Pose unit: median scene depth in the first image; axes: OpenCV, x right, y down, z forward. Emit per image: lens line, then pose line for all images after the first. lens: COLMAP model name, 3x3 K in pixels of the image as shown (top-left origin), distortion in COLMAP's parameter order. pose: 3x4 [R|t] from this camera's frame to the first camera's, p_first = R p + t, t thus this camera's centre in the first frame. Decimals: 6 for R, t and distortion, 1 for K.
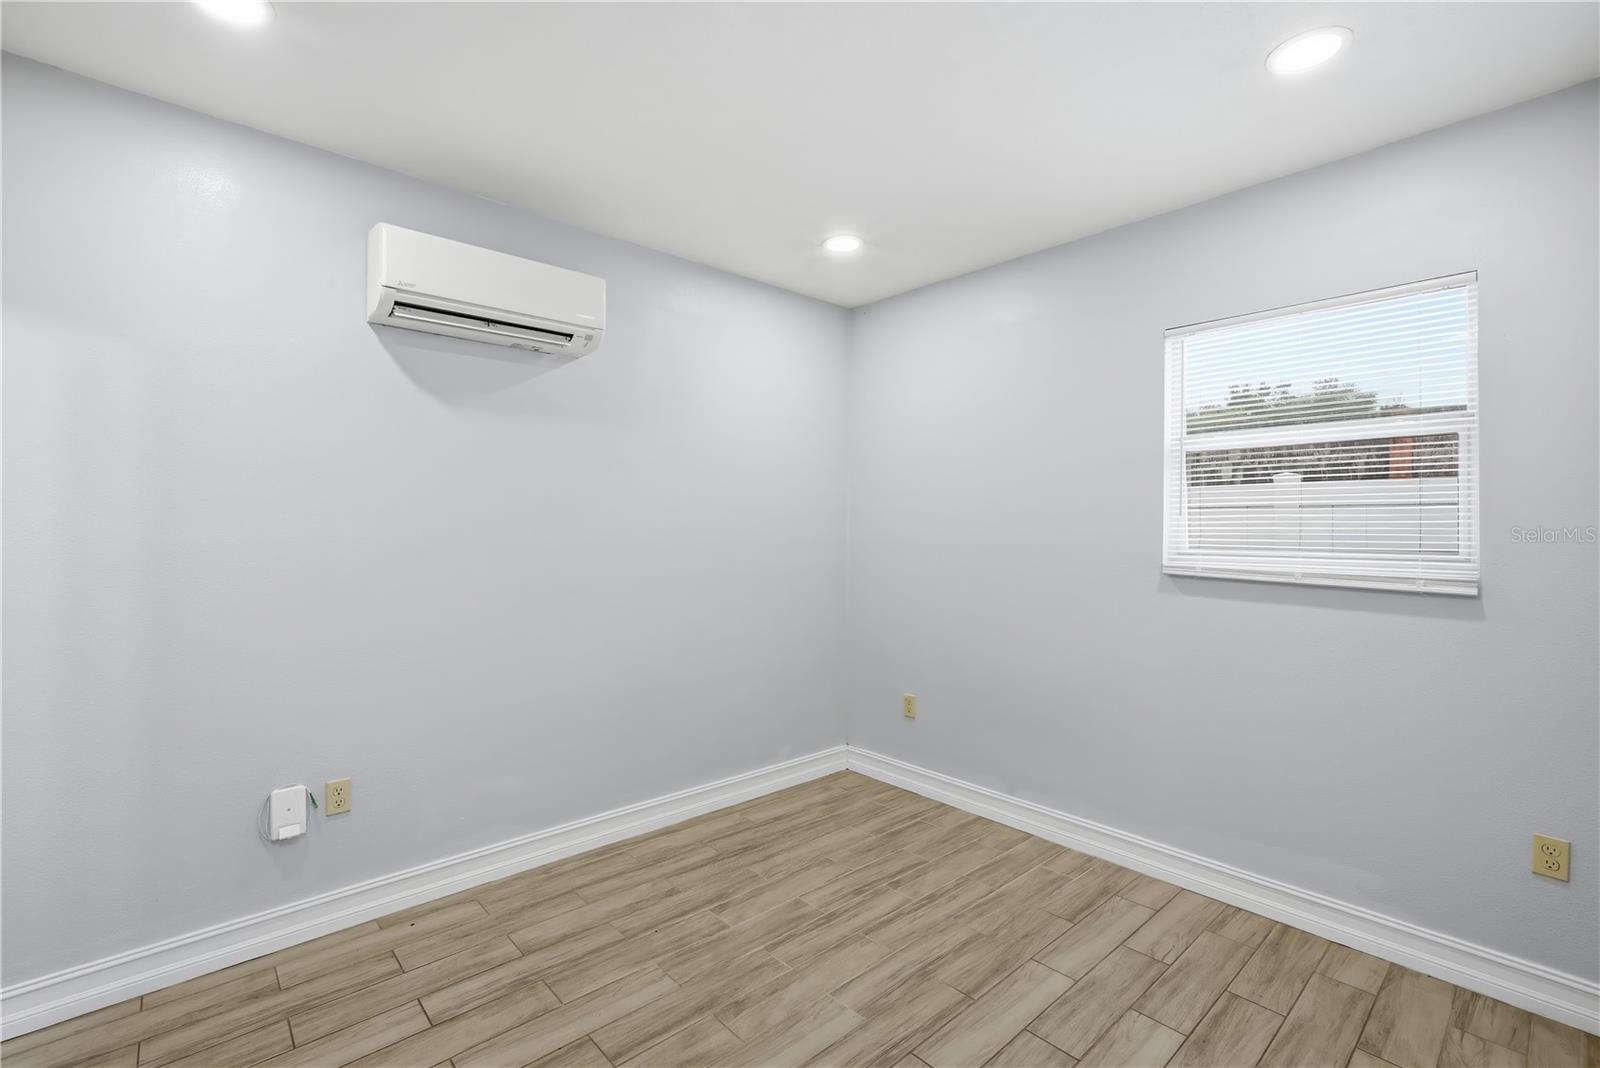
lens RADIAL K [[701.2, 0, 801.2], [0, 701.2, 531.6], [0, 0, 1]] dist [-0.017013, 0.004287]
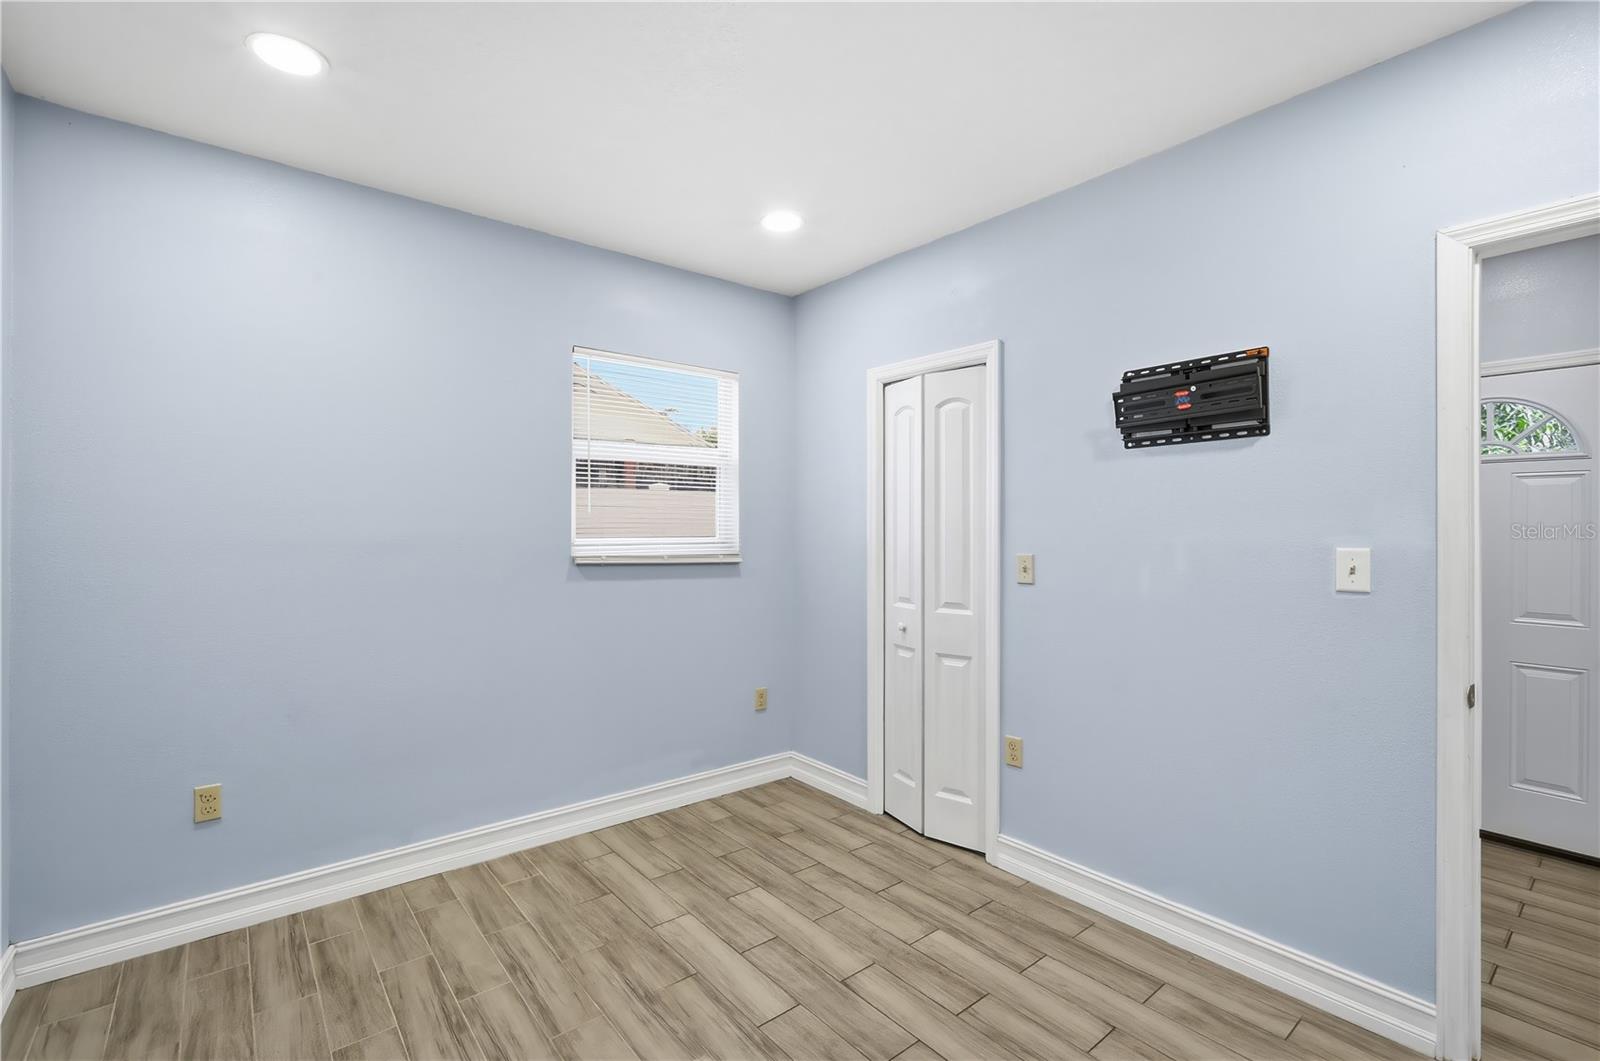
lens RADIAL K [[701.2, 0, 771.1], [0, 701.2, 527.1], [0, 0, 1]] dist [-0.017013, 0.004287]
pose [[0.070771, -0.005434, 0.997478, -0.644073], [0.003022, 0.999982, 0.005234, -0.003803], [-0.997488, 0.002644, 0.070786, 0.665095]]
